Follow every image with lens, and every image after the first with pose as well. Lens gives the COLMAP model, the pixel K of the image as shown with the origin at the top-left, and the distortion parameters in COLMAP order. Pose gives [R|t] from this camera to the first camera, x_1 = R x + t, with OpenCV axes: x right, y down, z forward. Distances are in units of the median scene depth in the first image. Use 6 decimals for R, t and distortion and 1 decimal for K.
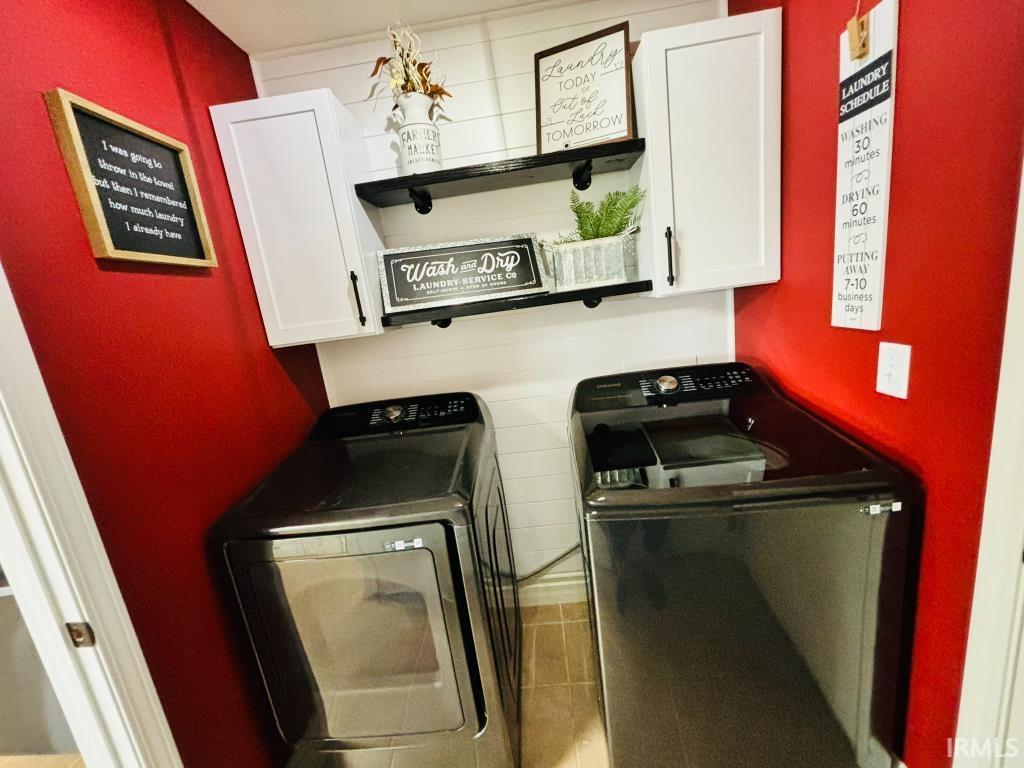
lens RADIAL K [[411.1, 0, 509.2], [0, 411.1, 384.2], [0, 0, 1]] dist [0.008850, -0.007744]
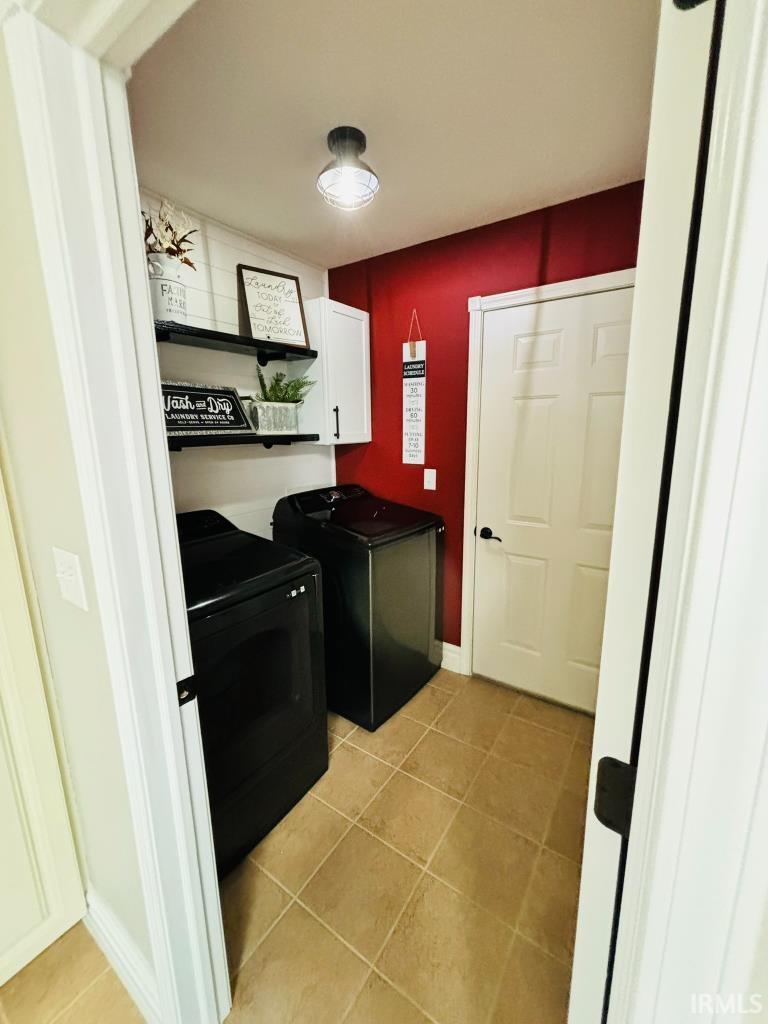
lens RADIAL K [[411.1, 0, 386.7], [0, 411.1, 511.5], [0, 0, 1]] dist [0.008850, -0.007744]
pose [[0.524167, -0.047274, 0.850302, -0.919112], [0.116180, 0.993093, -0.016406, 0.113963], [-0.843654, 0.107387, 0.526039, -0.065701]]
